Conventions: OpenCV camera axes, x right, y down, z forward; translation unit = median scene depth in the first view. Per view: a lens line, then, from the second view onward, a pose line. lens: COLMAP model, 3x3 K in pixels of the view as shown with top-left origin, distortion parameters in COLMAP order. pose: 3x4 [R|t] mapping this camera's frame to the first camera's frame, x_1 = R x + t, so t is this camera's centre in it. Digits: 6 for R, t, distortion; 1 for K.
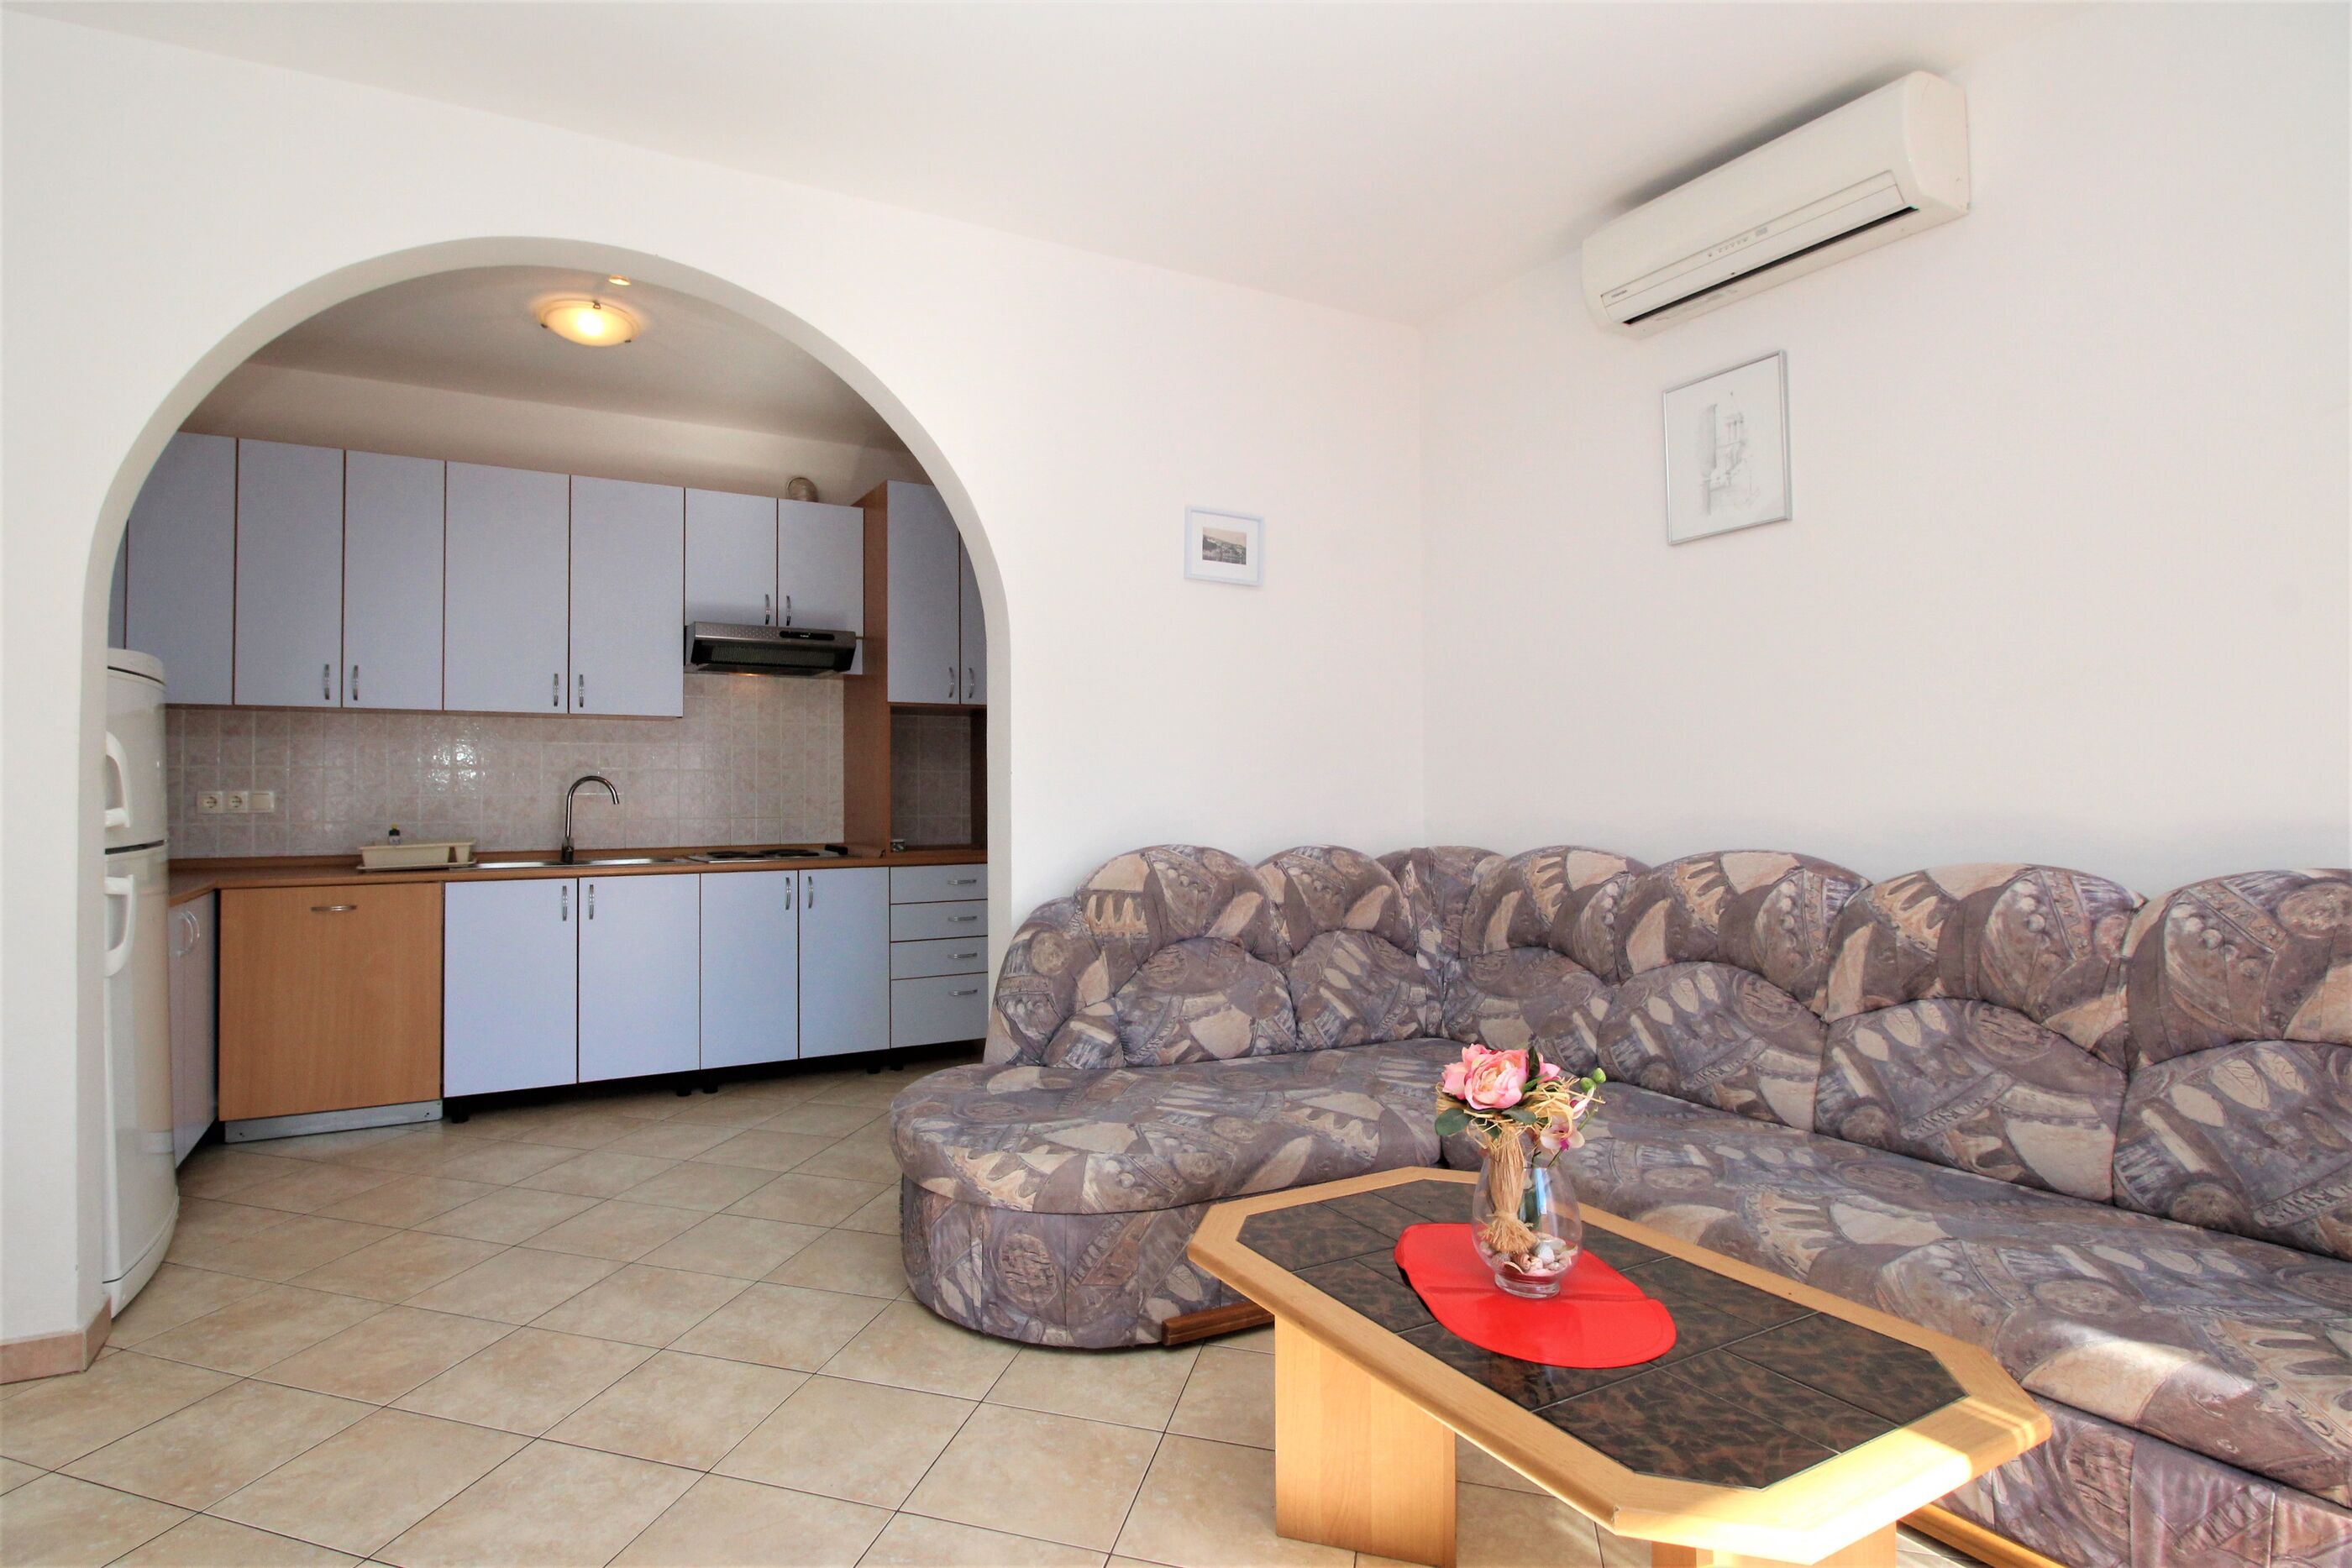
lens RADIAL K [[1091.9, 0, 1113.7], [0, 1091.9, 766.4], [0, 0, 1]] dist [-0.000859, -0.009322]
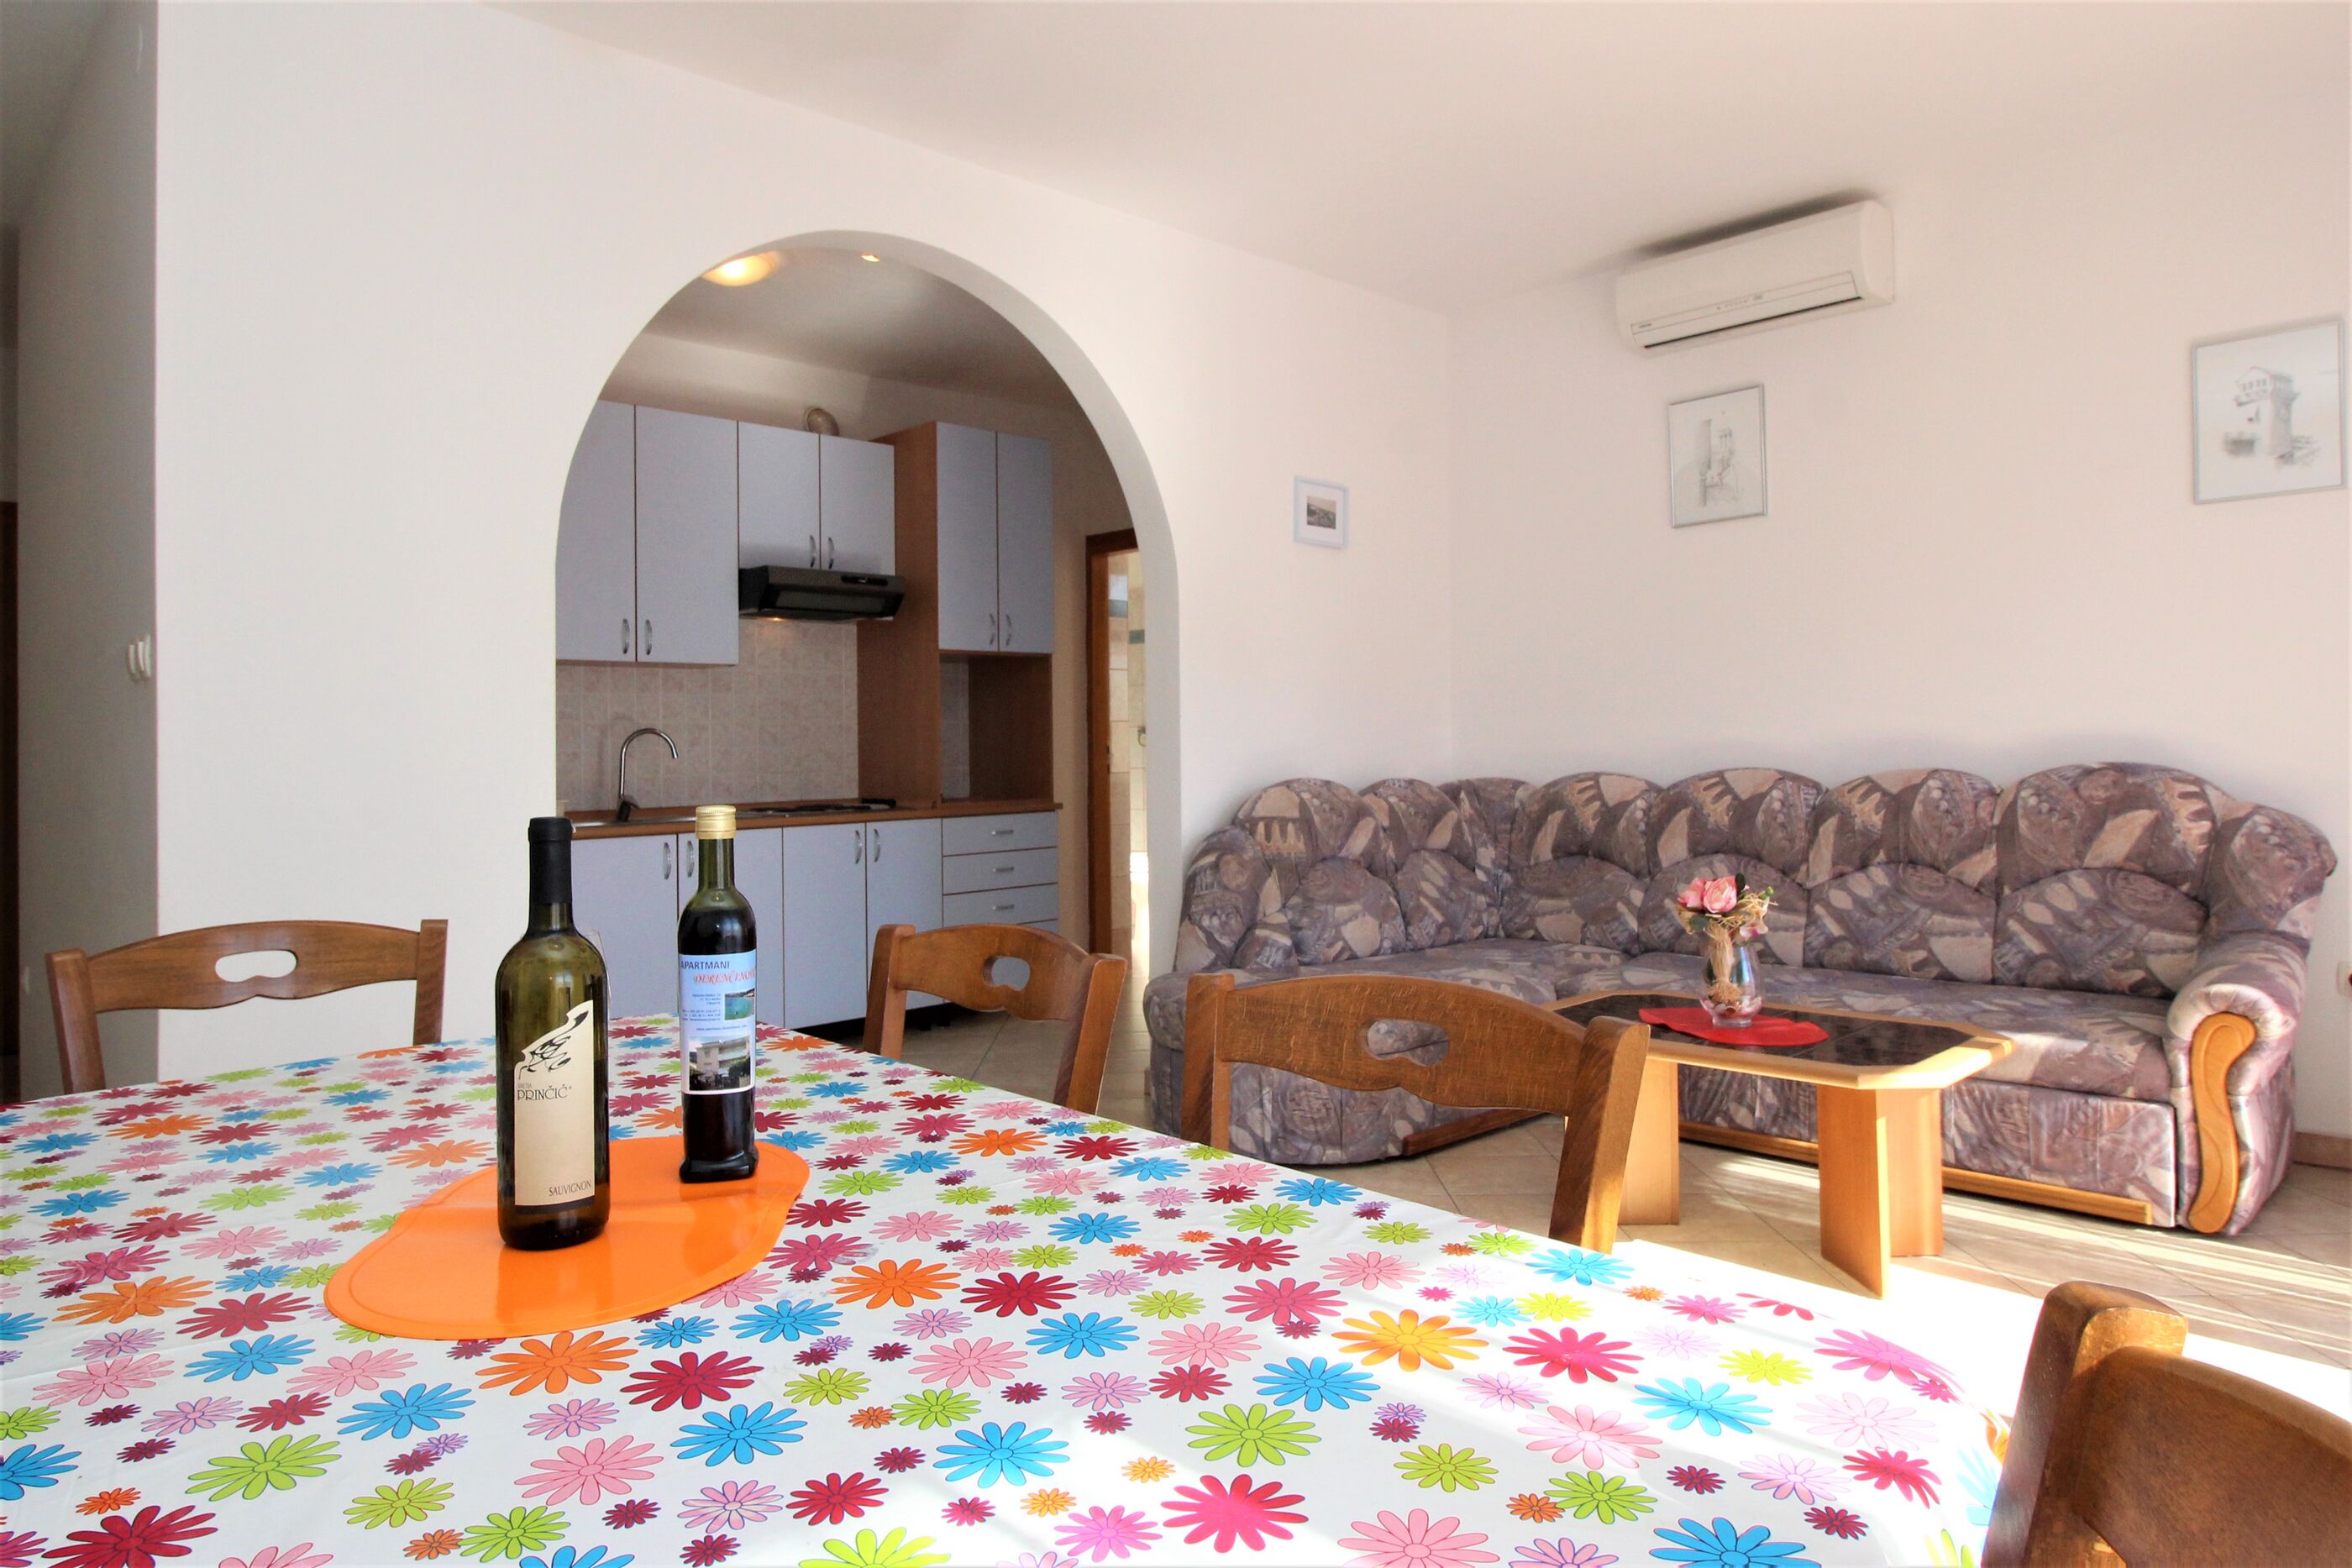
lens RADIAL K [[1445.0, 0, 1179.1], [0, 1445.0, 754.4], [0, 0, 1]] dist [0.002159, 0.000760]
pose [[0.948959, -0.019613, 0.314789, -0.609106], [0.012881, 0.999642, 0.023450, 0.011152], [-0.315136, -0.018198, 0.948872, -0.435706]]
